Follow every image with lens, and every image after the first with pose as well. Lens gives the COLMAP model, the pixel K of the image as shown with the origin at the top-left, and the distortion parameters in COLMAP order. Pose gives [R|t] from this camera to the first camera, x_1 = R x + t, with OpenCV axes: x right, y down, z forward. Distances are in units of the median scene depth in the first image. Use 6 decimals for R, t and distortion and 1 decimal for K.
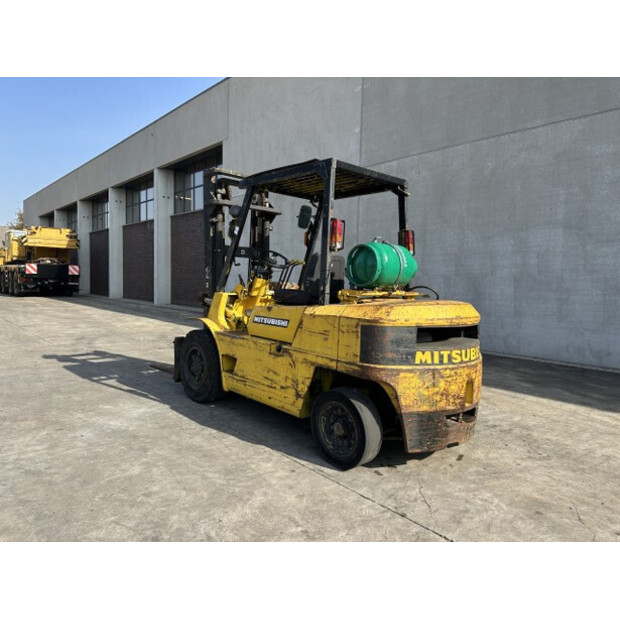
lens RADIAL K [[423.8, 0, 310.0], [0, 423.8, 310.0], [0, 0, 1]] dist [0.037713, -0.048639]
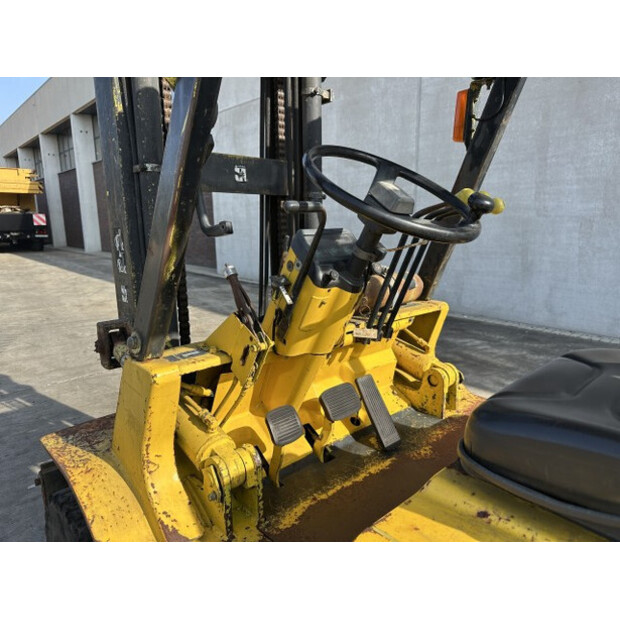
lens RADIAL K [[423.8, 0, 310.0], [0, 423.8, 310.0], [0, 0, 1]] dist [0.037713, -0.048639]
pose [[0.999539, -0.029842, -0.005628, -0.030195], [0.030334, 0.989987, 0.137860, -0.022368], [0.001458, -0.137967, 0.990436, 0.188931]]
